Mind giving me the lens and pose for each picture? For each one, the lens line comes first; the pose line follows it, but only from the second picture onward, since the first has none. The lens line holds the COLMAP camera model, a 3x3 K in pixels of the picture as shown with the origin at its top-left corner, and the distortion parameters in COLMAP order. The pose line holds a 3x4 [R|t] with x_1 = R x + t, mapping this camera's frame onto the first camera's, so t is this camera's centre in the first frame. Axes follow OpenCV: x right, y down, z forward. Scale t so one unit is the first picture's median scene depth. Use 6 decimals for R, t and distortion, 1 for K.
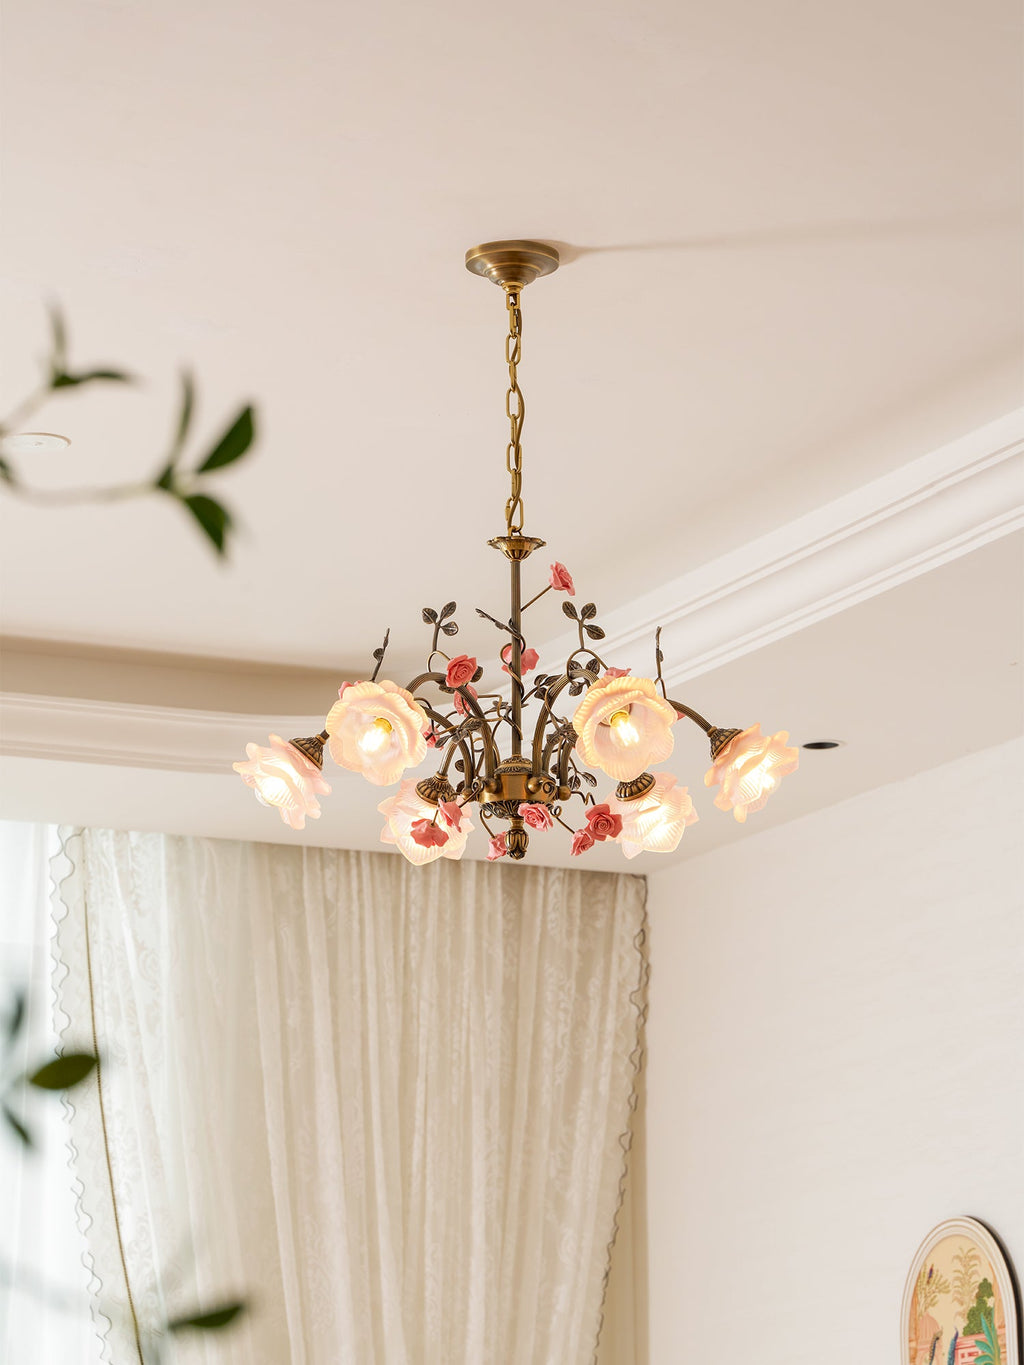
lens RADIAL K [[4451.0, 0, 513.9], [0, 4451.0, 681.3], [0, 0, 1]] dist [0.120935, 0.457161]
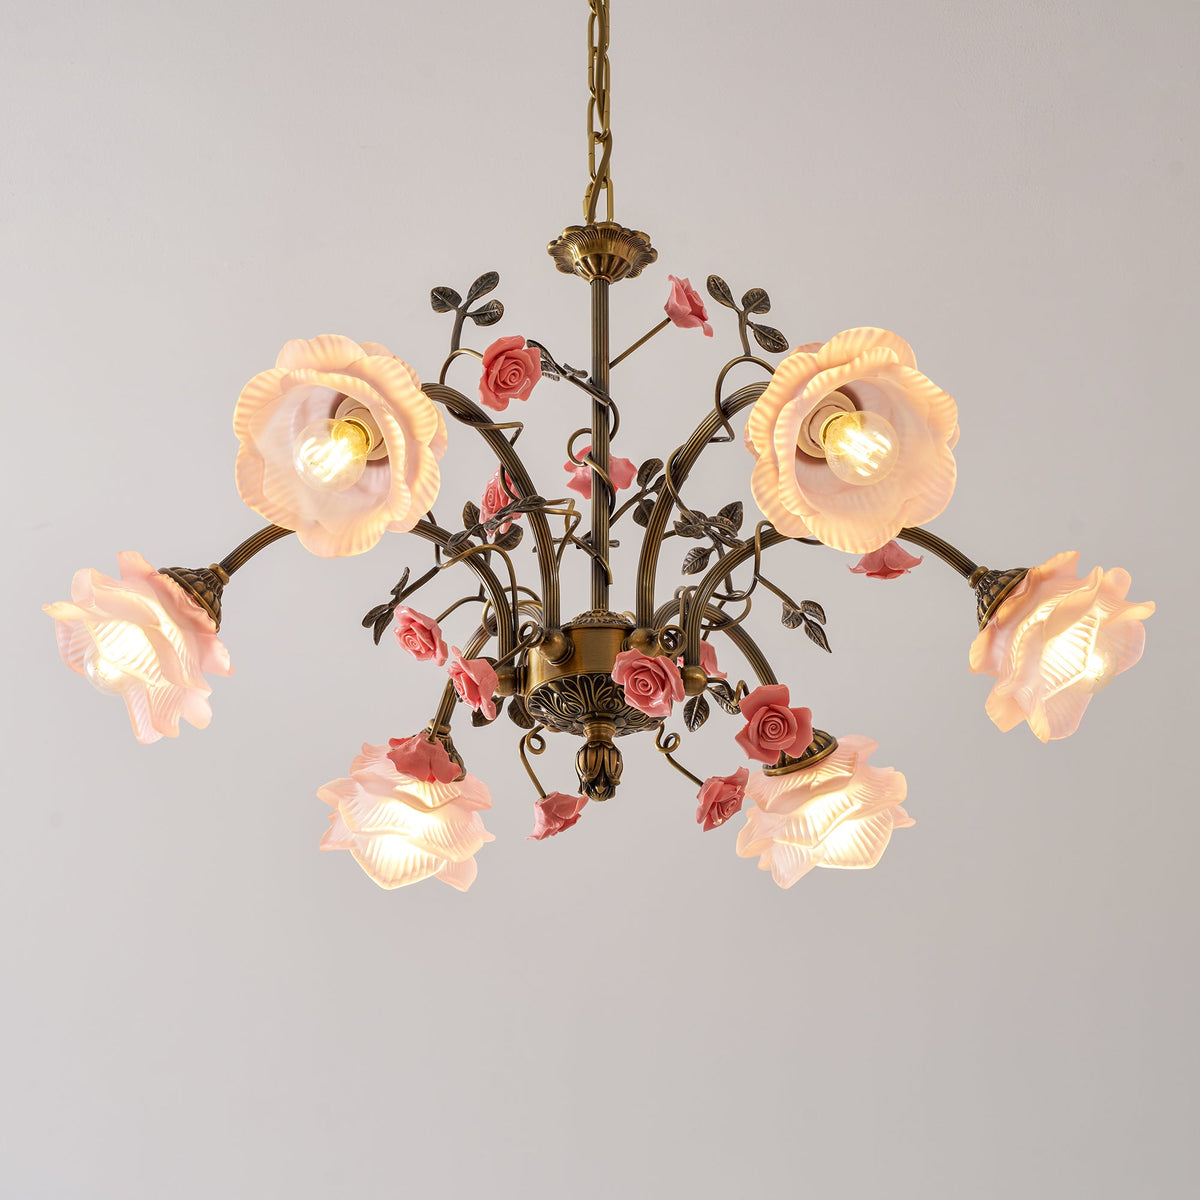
lens RADIAL K [[3593.2, 0, 595.6], [0, 3593.2, 546.8], [0, 0, 1]] dist [0.015507, 0.274650]
pose [[0.997852, 0.037066, 0.054012, -0.021888], [-0.021748, 0.965205, -0.260589, 0.114003], [-0.061792, 0.258854, 0.963938, 0.579022]]
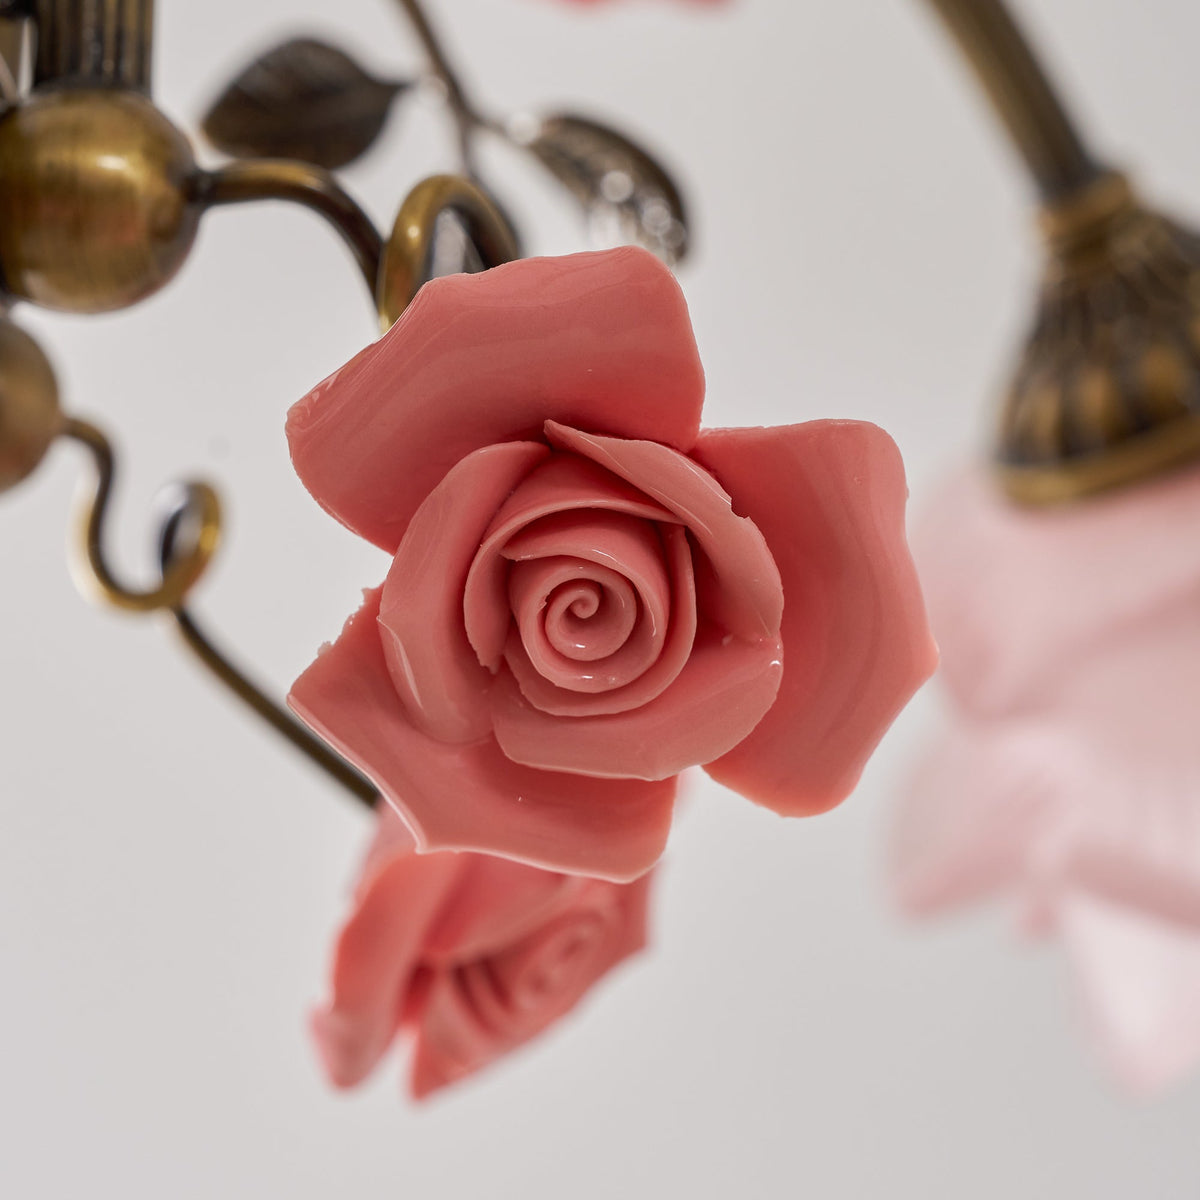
lens RADIAL K [[4483.9, 0, 599.9], [0, 4483.9, 600.0], [0, 0, 1]] dist [0.062161, 0.760342]
pose [[0.992757, -0.033636, -0.115337, 0.026108], [0.028634, 0.998588, -0.044752, 0.033485], [0.116680, 0.041125, 0.992318, 0.900183]]
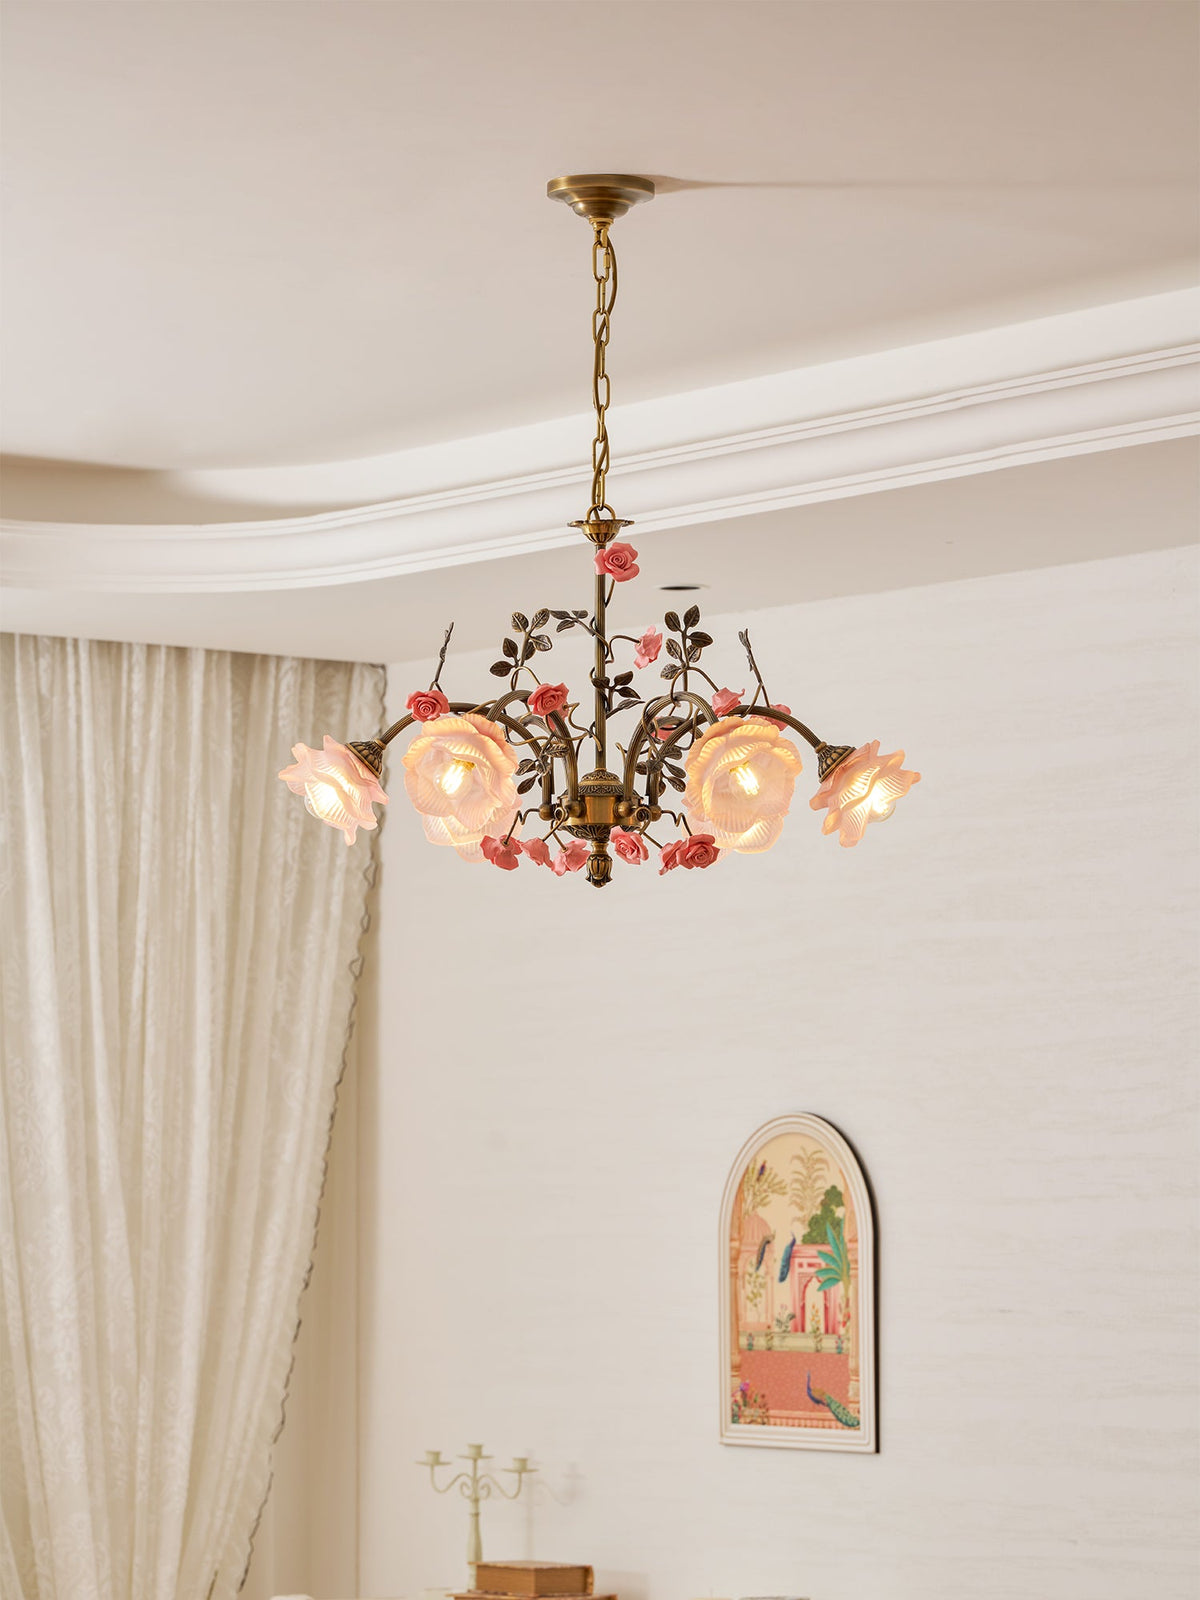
lens RADIAL K [[5209.7, 0, 599.0], [0, 5209.7, 798.2], [0, 0, 1]] dist [-0.069297, 2.247974]
pose [[0.980932, 0.026722, 0.192505, -0.192861], [-0.055248, 0.987979, 0.144379, -0.123673], [-0.186333, -0.152261, 0.970617, -0.009710]]
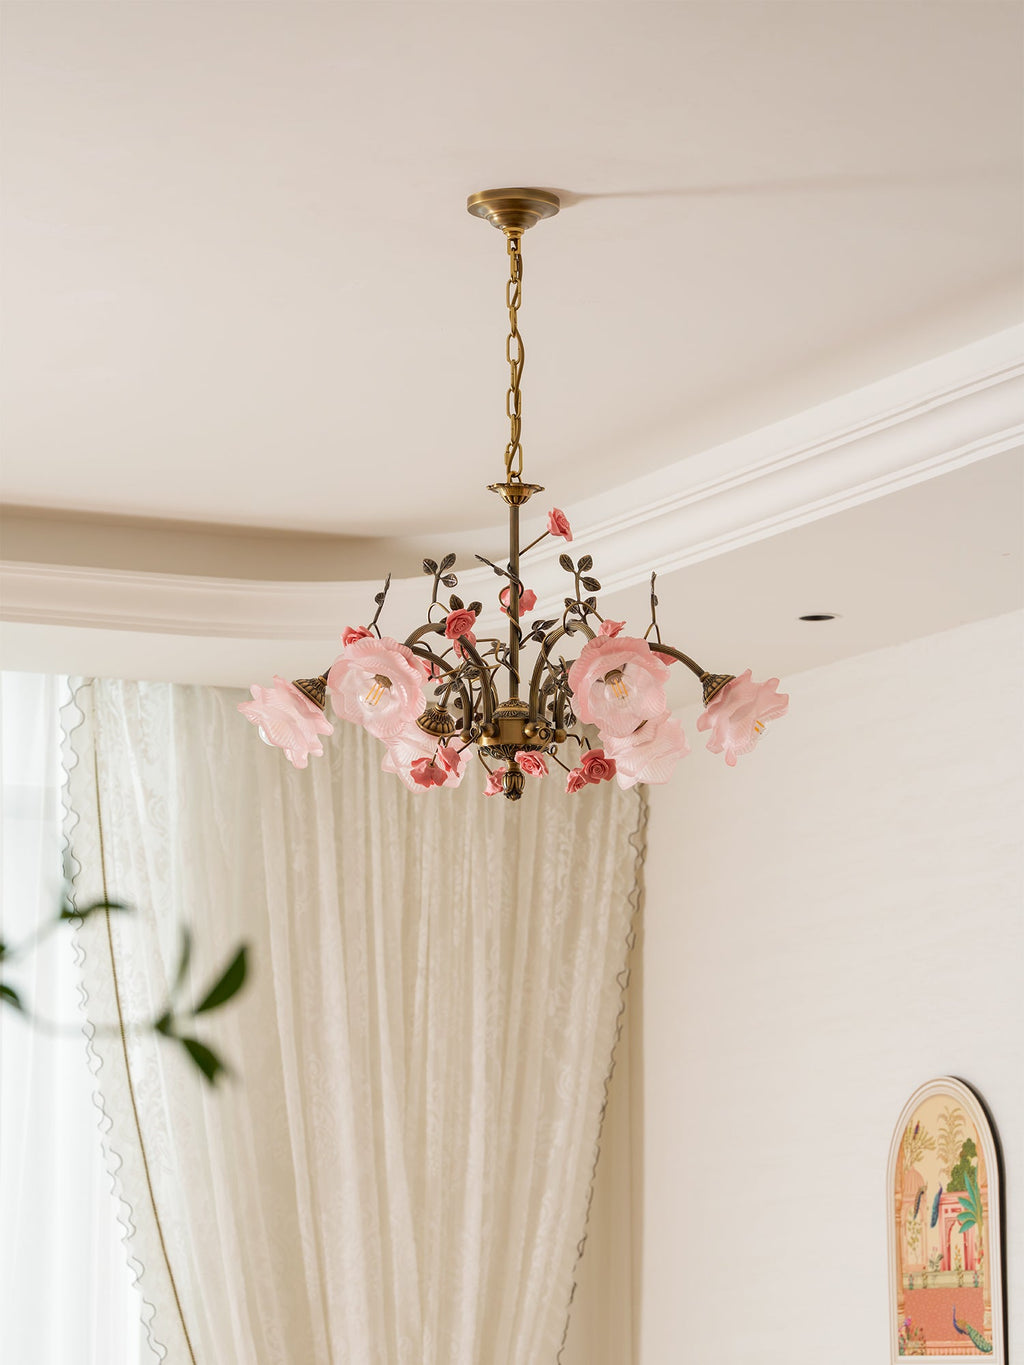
lens RADIAL K [[4461.9, 0, 509.9], [0, 4461.9, 743.1], [0, 0, 1]] dist [0.091916, 0.378224]
pose [[0.999971, 0.006894, -0.003195, 0.002906], [-0.006587, 0.996135, 0.087586, -0.061223], [0.003787, -0.087563, 0.996152, -0.025285]]
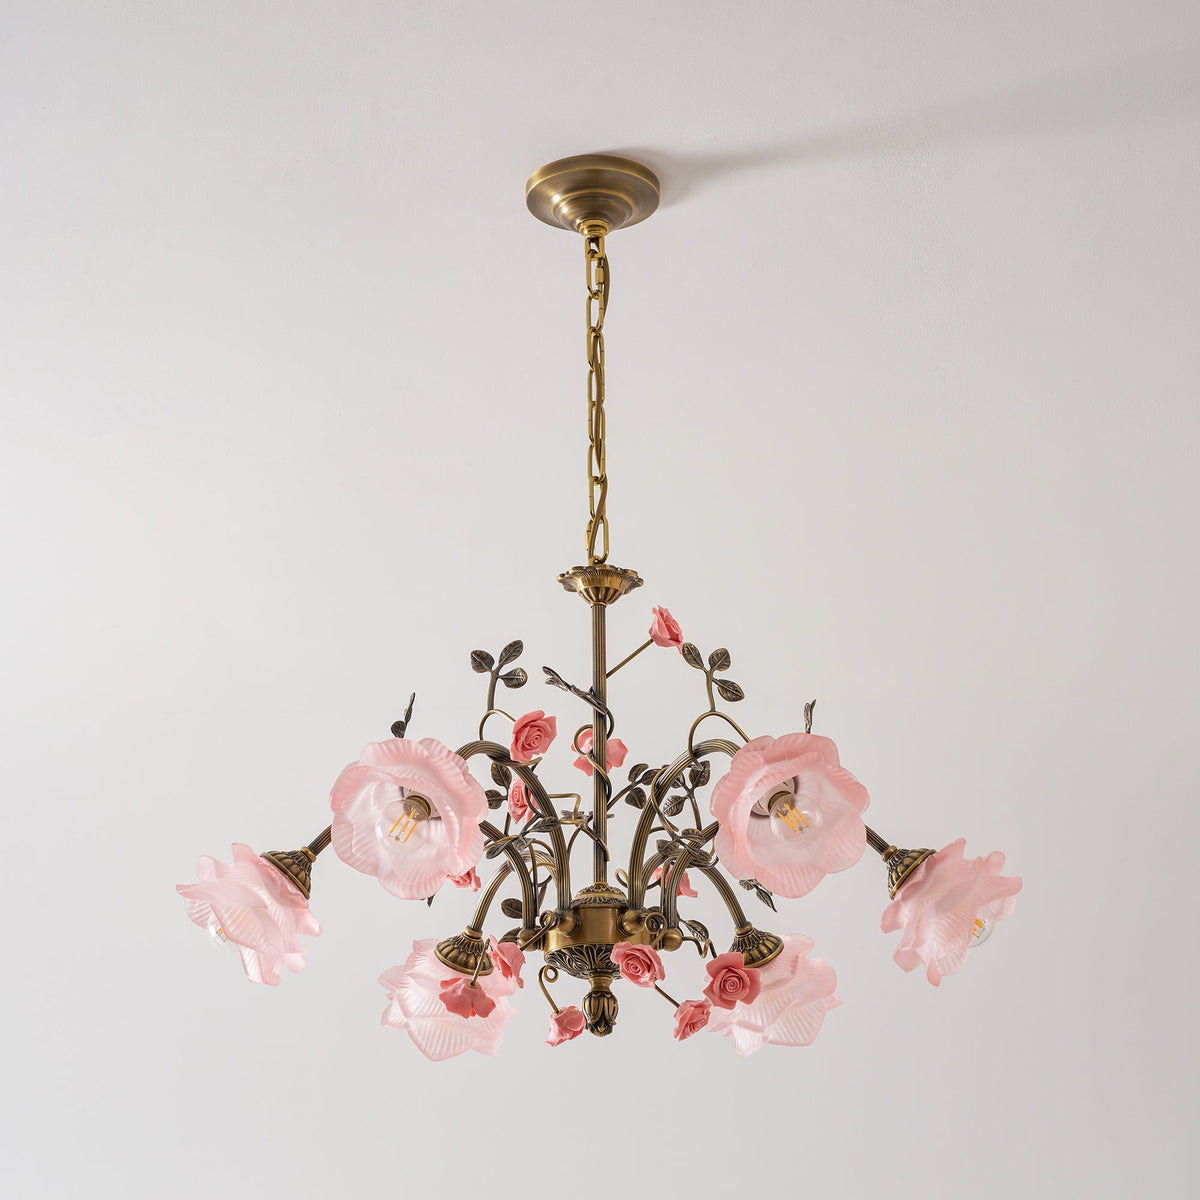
lens RADIAL K [[3814.9, 0, 600.8], [0, 3814.9, 600.4], [0, 0, 1]] dist [-0.069620, -0.433887]
pose [[0.997404, 0.027023, 0.066750, -0.037737], [-0.017201, 0.989492, -0.143561, 0.055320], [-0.069928, 0.142040, 0.987388, 0.411049]]
